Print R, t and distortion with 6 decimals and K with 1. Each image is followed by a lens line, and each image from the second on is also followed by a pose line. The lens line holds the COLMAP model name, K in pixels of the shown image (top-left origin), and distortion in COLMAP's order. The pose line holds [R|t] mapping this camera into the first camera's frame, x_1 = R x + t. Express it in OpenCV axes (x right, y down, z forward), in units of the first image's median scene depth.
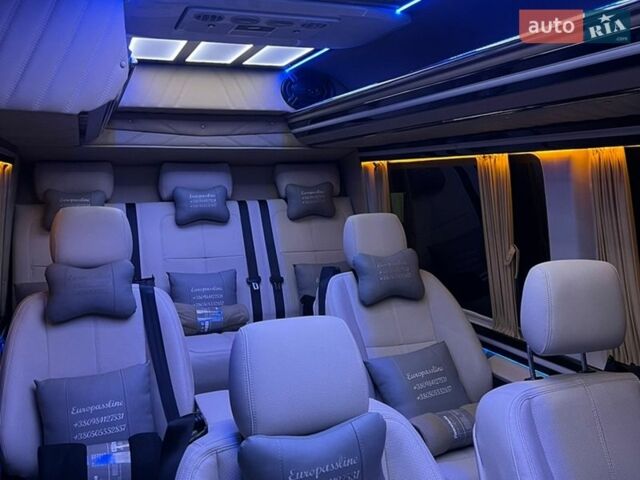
lens RADIAL K [[651.3, 0, 330.8], [0, 651.3, 240.4], [0, 0, 1]] dist [0.200007, -0.409370]
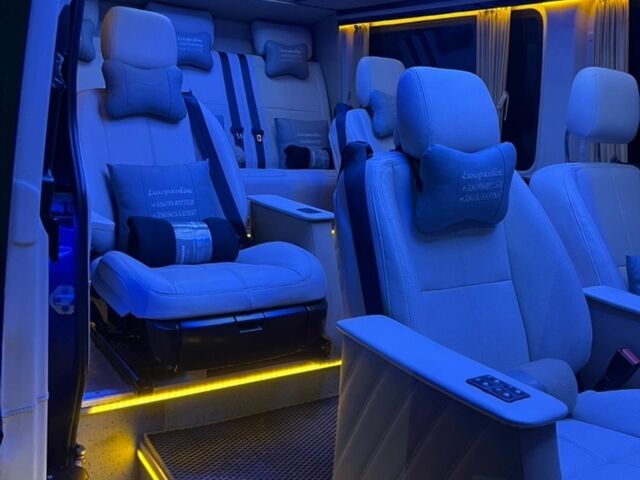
lens RADIAL K [[651.3, 0, 330.8], [0, 651.3, 240.4], [0, 0, 1]] dist [0.200007, -0.409370]
pose [[0.973442, 0.034772, 0.226278, -0.205948], [-0.057437, 0.993879, 0.094366, 0.129960], [-0.221611, -0.104857, 0.969481, -0.065560]]
